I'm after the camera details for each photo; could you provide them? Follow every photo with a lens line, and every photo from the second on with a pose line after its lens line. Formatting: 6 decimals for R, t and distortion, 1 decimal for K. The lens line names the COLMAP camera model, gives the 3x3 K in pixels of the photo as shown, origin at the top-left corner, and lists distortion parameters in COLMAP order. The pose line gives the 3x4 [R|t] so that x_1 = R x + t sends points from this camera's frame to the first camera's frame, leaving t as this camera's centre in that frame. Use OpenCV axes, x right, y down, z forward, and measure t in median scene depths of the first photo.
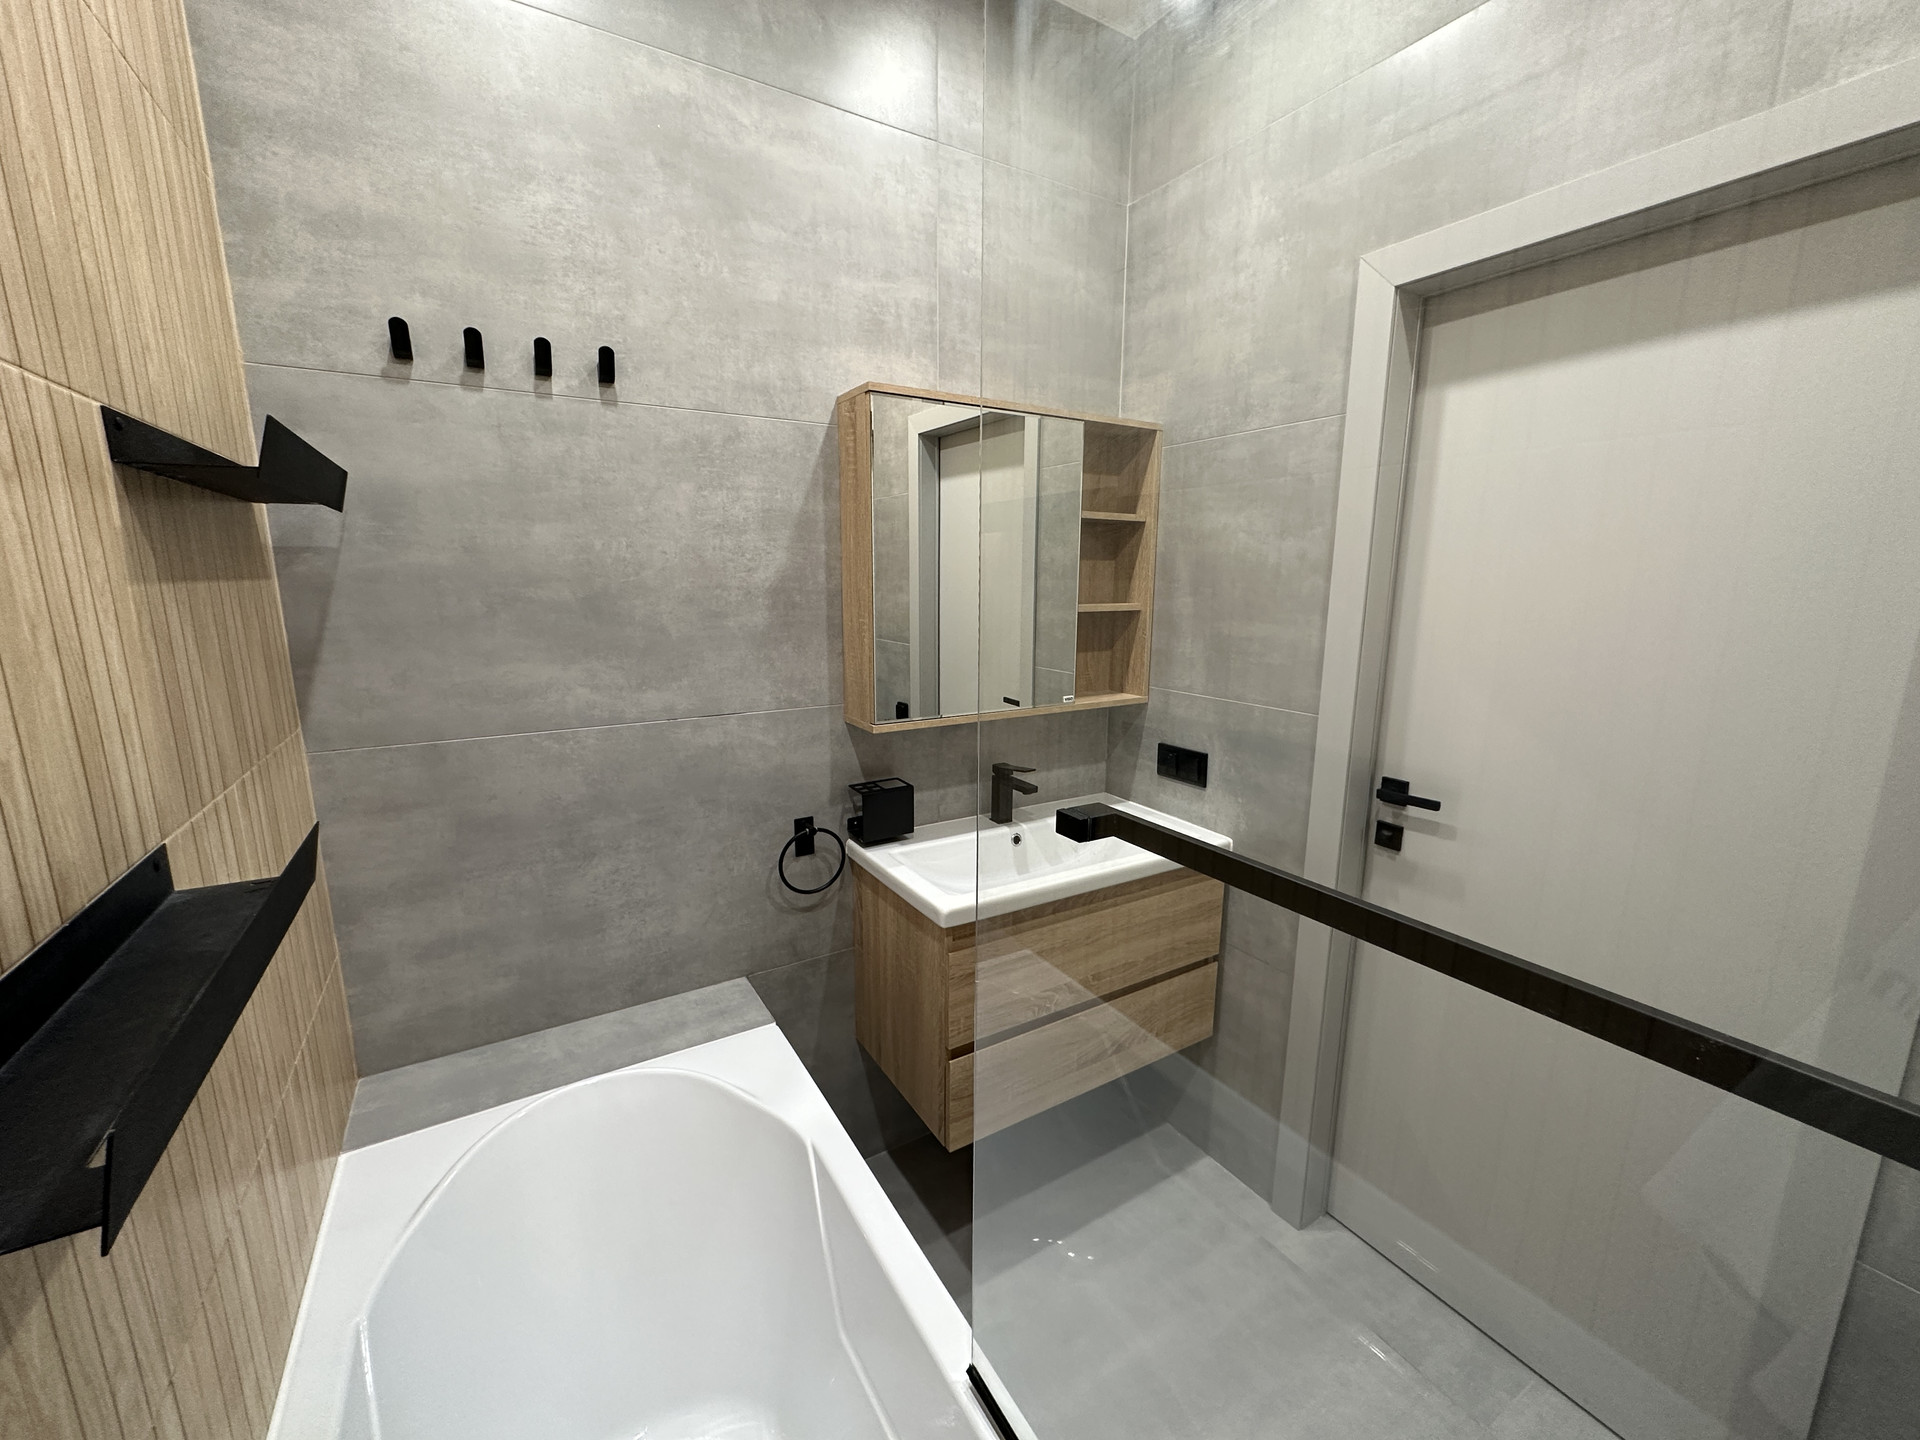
lens RADIAL K [[769.8, 0, 960.7], [0, 769.8, 725.1], [0, 0, 1]] dist [-0.000965, -0.000178]
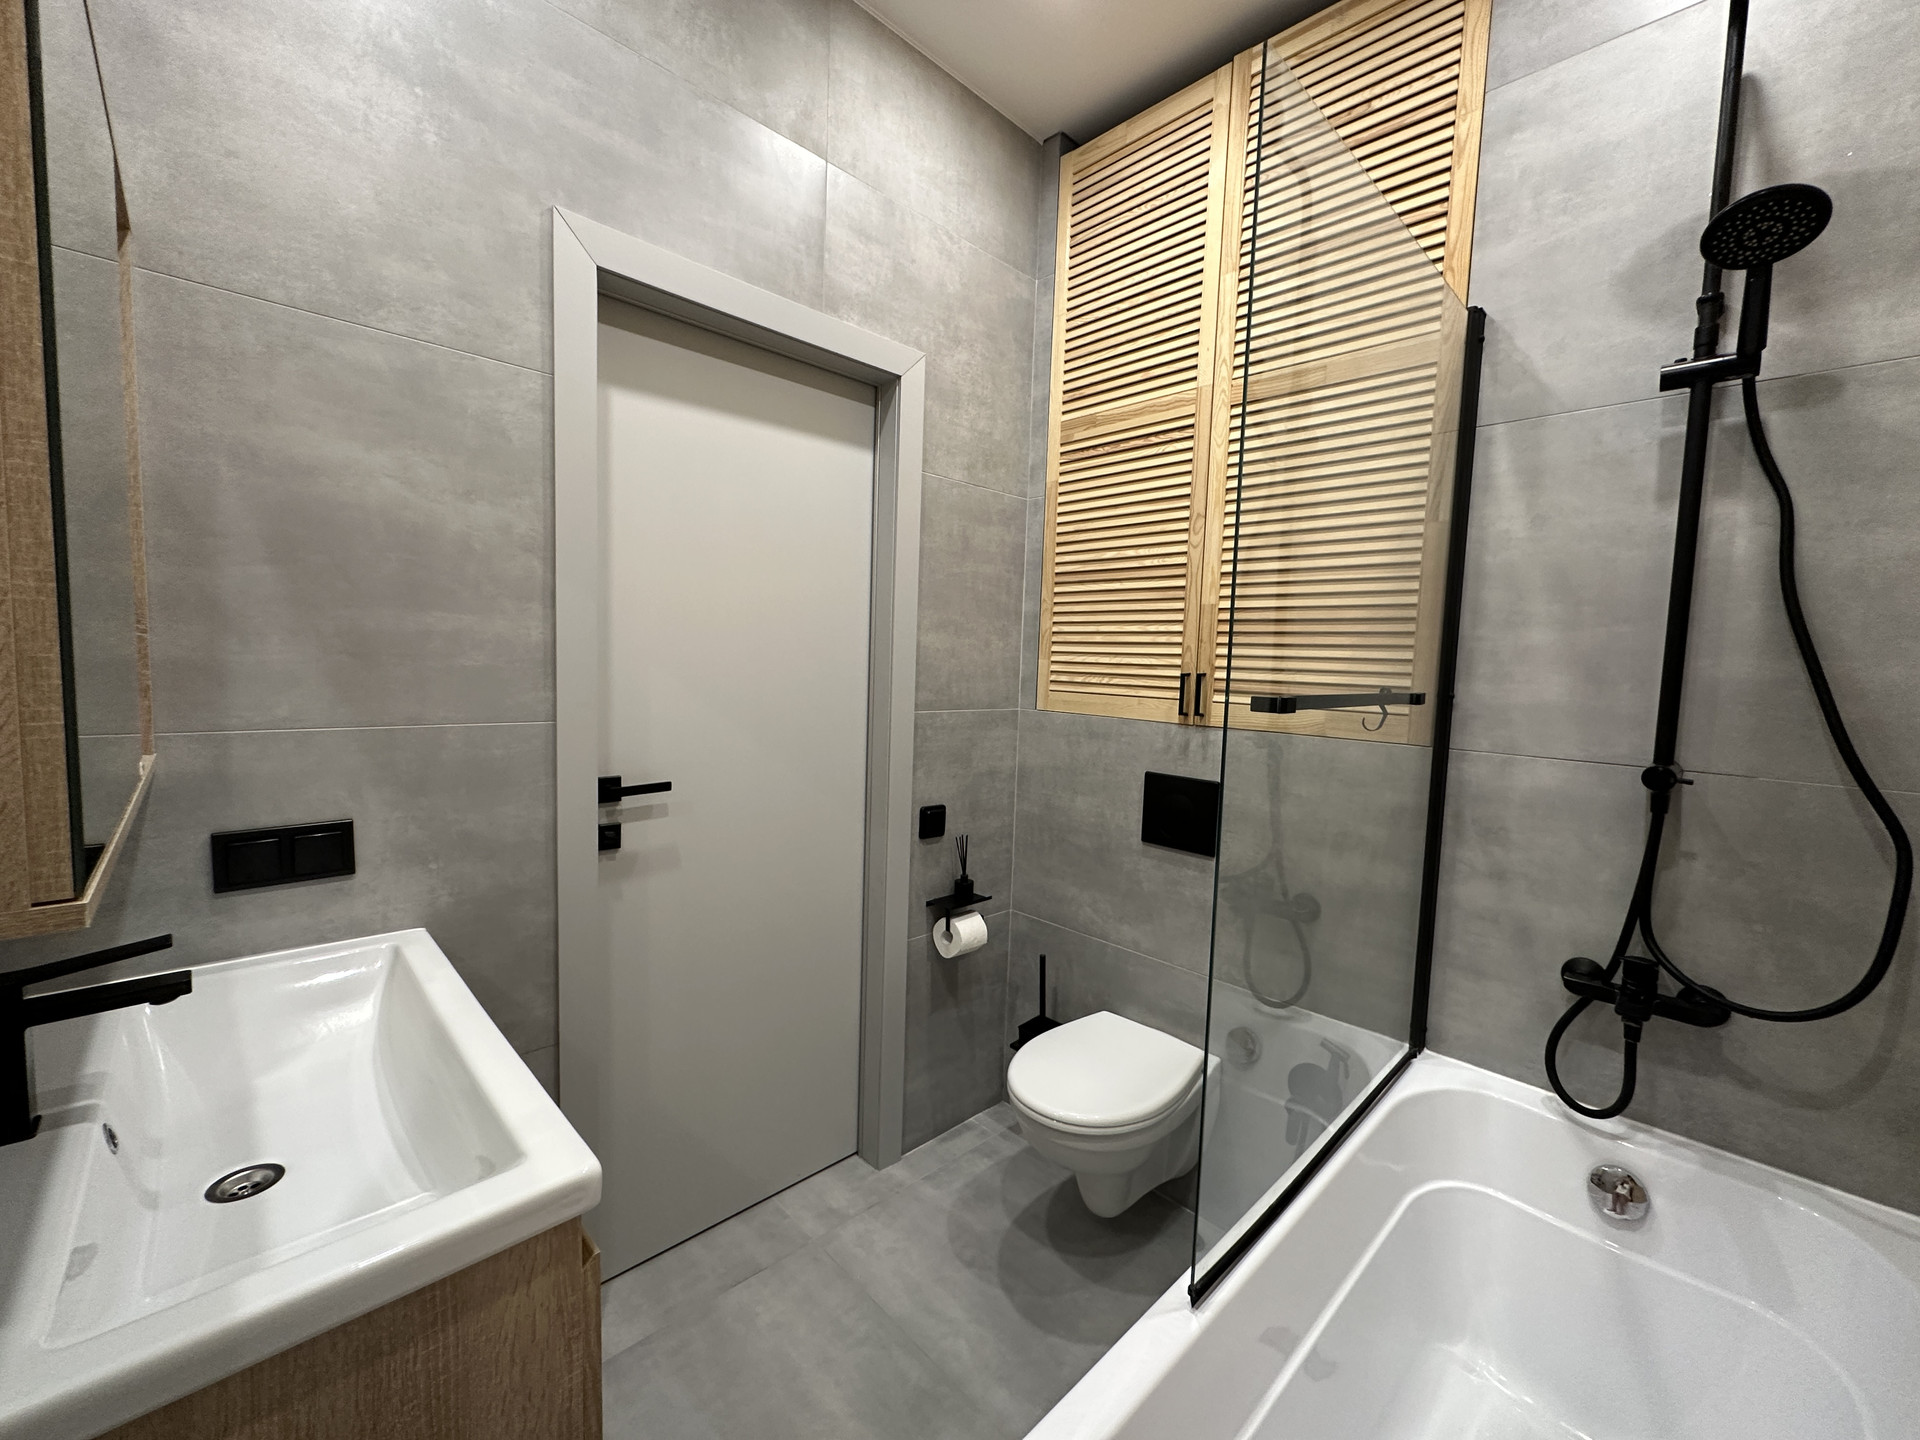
lens RADIAL K [[769.8, 0, 961.1], [0, 769.8, 718.4], [0, 0, 1]] dist [-0.000965, -0.000178]
pose [[-0.222037, -0.088392, 0.971023, -0.457528], [0.152408, 0.980495, 0.124104, -0.052703], [-0.963053, 0.175547, -0.204235, 0.738724]]
